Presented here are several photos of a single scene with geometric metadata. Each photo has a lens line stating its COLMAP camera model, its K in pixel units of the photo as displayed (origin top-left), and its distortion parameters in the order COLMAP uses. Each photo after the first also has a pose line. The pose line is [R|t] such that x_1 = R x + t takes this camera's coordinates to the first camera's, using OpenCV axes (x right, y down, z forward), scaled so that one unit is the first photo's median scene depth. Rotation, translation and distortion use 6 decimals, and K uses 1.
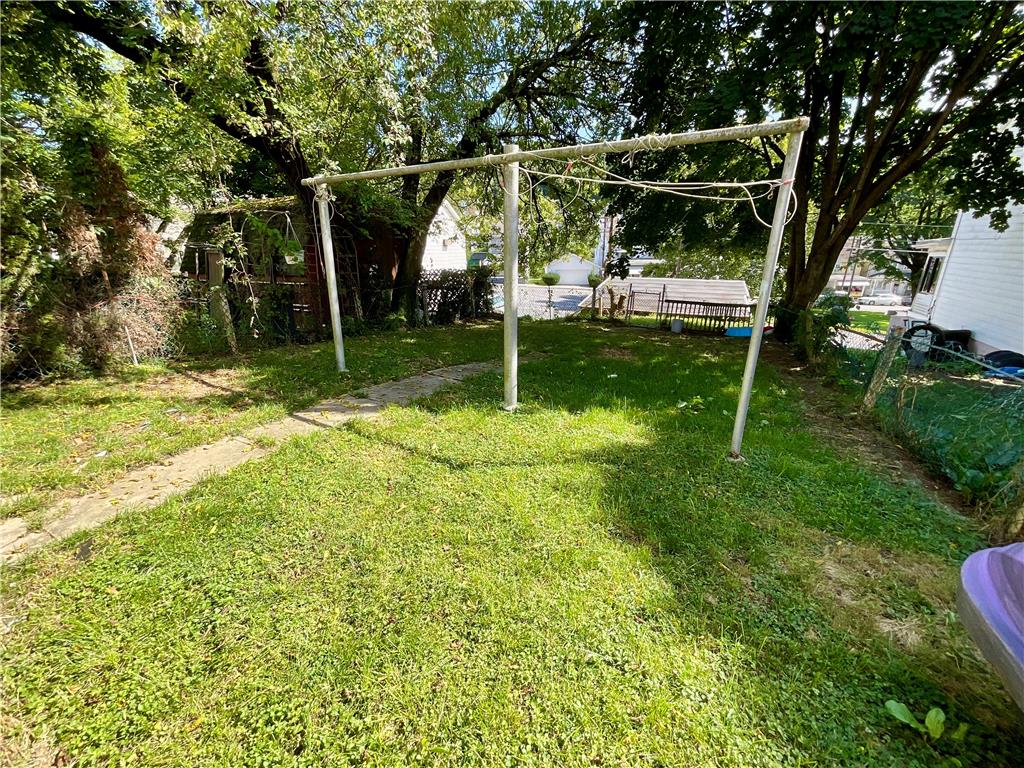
lens RADIAL K [[419.0, 0, 511.7], [0, 419.0, 384.1], [0, 0, 1]] dist [-0.011485, -0.001037]
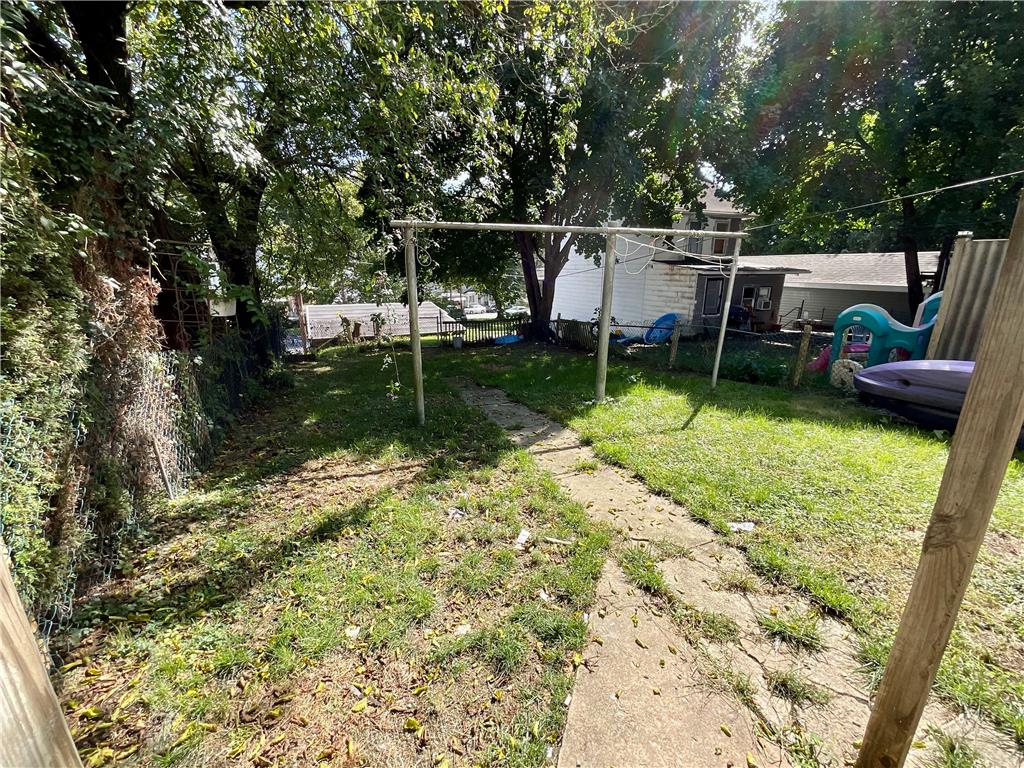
lens RADIAL K [[419.0, 0, 511.4], [0, 419.0, 383.3], [0, 0, 1]] dist [-0.011485, -0.001037]
pose [[0.635723, -0.201210, 0.745232, -1.112705], [0.239022, 0.969292, 0.057806, -0.143262], [-0.733979, 0.141379, 0.664295, 0.259625]]
